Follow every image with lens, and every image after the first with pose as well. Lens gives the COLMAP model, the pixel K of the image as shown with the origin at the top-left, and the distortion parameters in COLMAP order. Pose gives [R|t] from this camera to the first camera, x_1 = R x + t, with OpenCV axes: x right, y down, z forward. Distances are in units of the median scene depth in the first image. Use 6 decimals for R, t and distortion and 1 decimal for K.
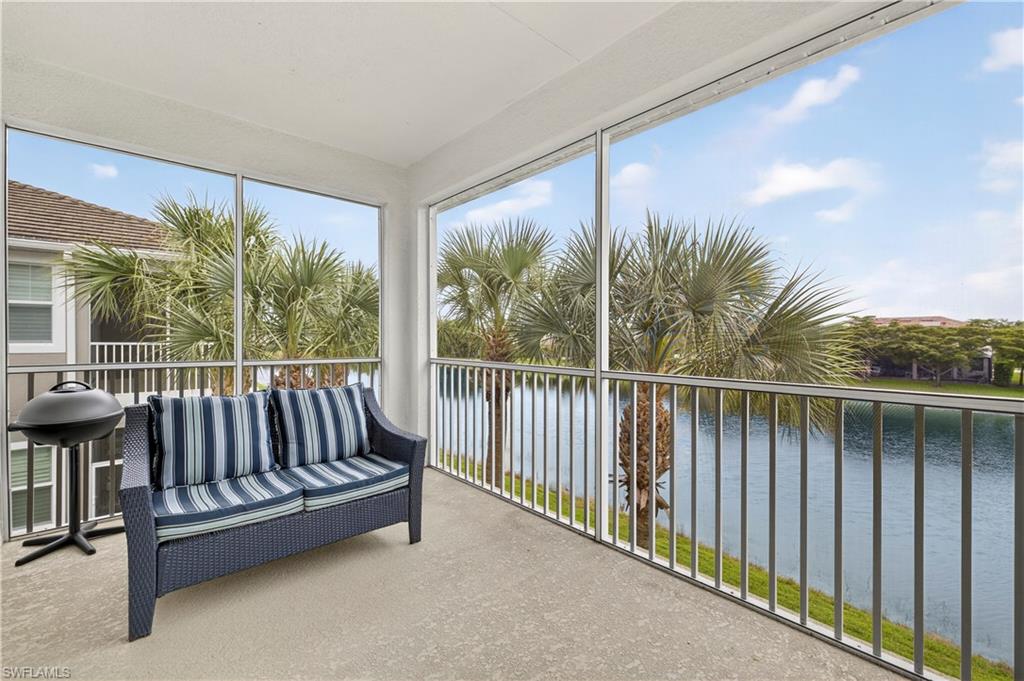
lens RADIAL K [[444.7, 0, 512.1], [0, 444.7, 339.7], [0, 0, 1]] dist [0.009351, -0.000704]
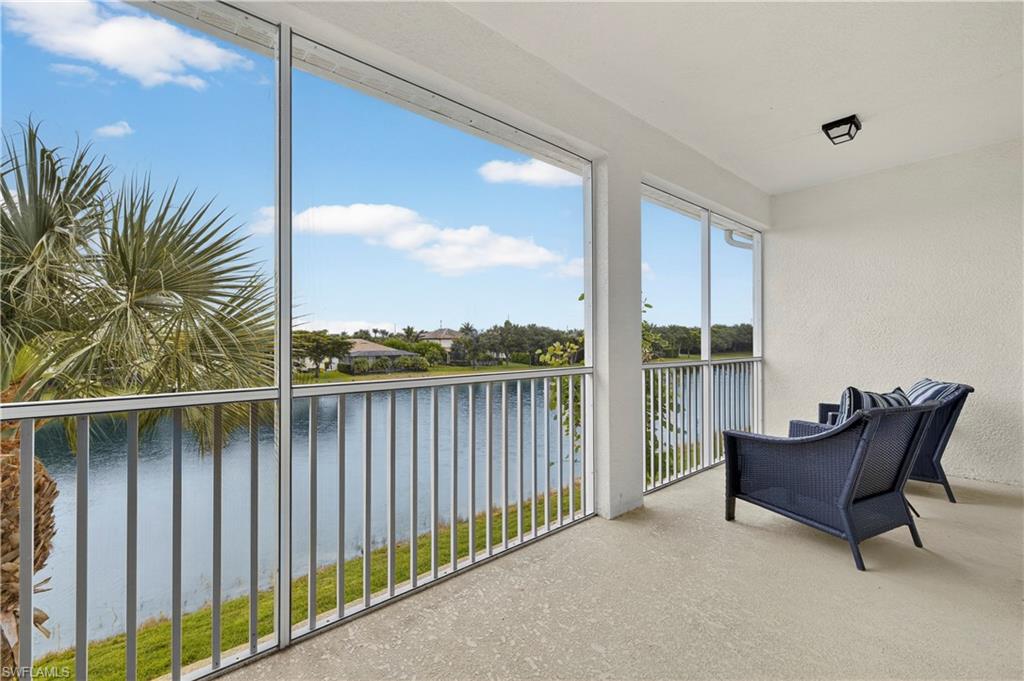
lens RADIAL K [[444.7, 0, 506.8], [0, 444.7, 336.4], [0, 0, 1]] dist [0.009351, -0.000704]
pose [[0.010488, -0.000502, 0.999945, -0.542247], [0.010249, 0.999947, 0.000395, -0.004989], [-0.999892, 0.010244, 0.010493, 0.769768]]
